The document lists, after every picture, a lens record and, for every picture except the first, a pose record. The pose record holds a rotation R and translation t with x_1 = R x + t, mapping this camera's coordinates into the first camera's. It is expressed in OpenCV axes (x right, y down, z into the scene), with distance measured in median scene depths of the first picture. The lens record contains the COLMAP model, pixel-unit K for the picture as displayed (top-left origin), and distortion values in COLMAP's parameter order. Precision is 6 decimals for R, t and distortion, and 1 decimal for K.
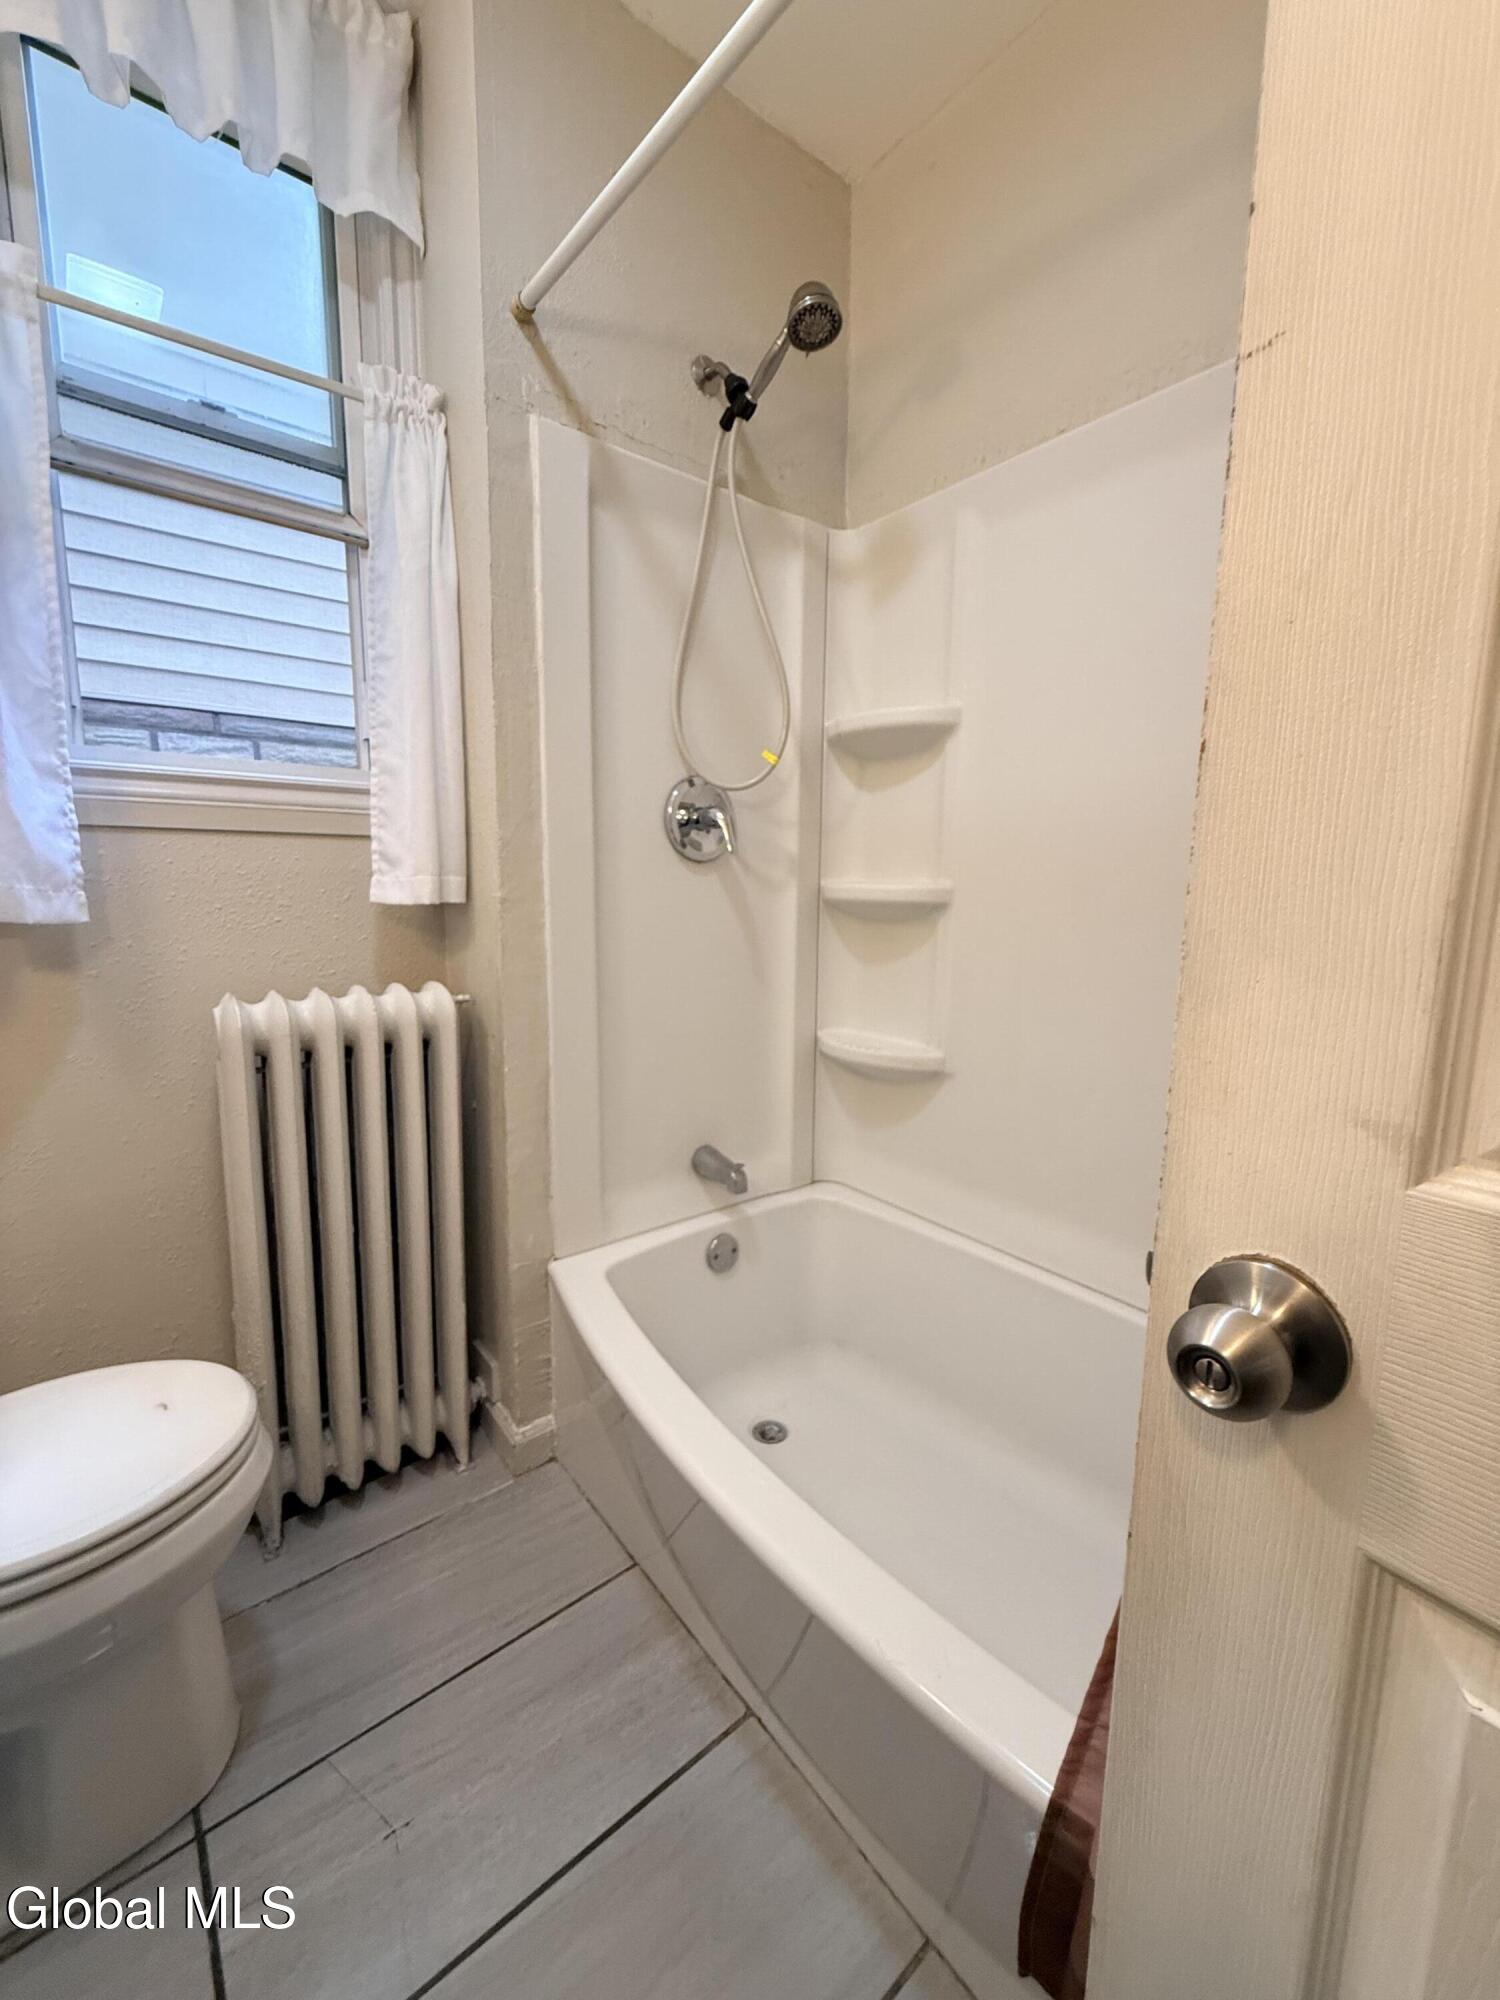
lens RADIAL K [[795.9, 0, 752.1], [0, 795.9, 996.6], [0, 0, 1]] dist [0.000675, -0.000548]
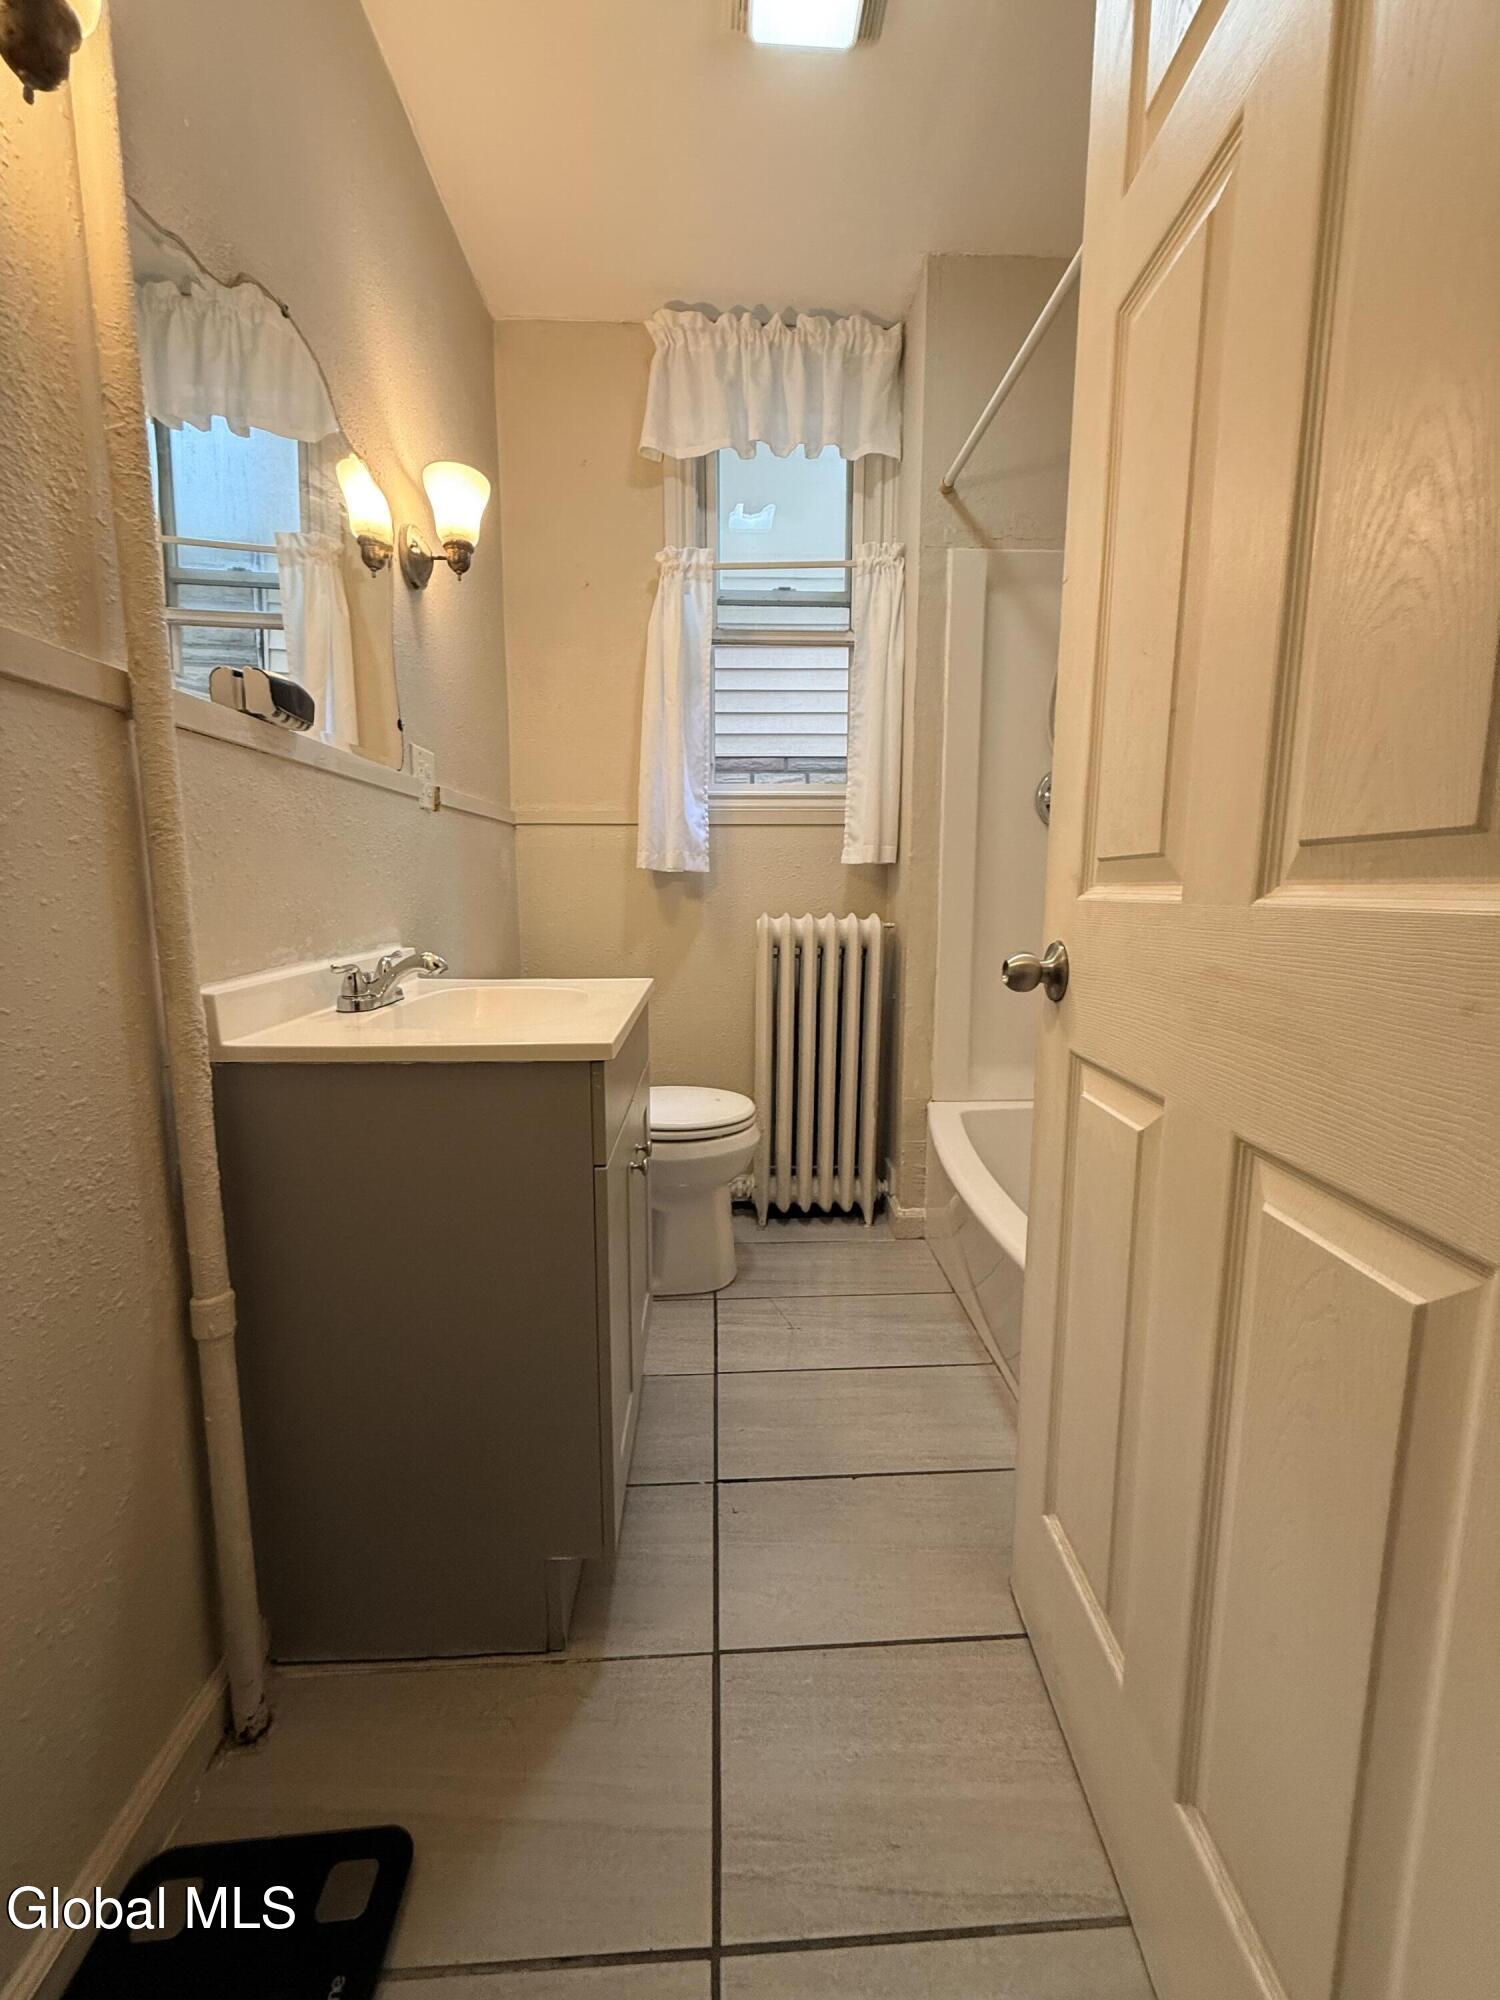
lens RADIAL K [[795.9, 0, 752.1], [0, 795.9, 996.6], [0, 0, 1]] dist [0.000675, -0.000548]
pose [[0.799215, 0.069819, -0.596977, 0.391719], [-0.077492, 0.996910, 0.012850, 0.154492], [0.596029, 0.035991, 0.802156, -0.440549]]
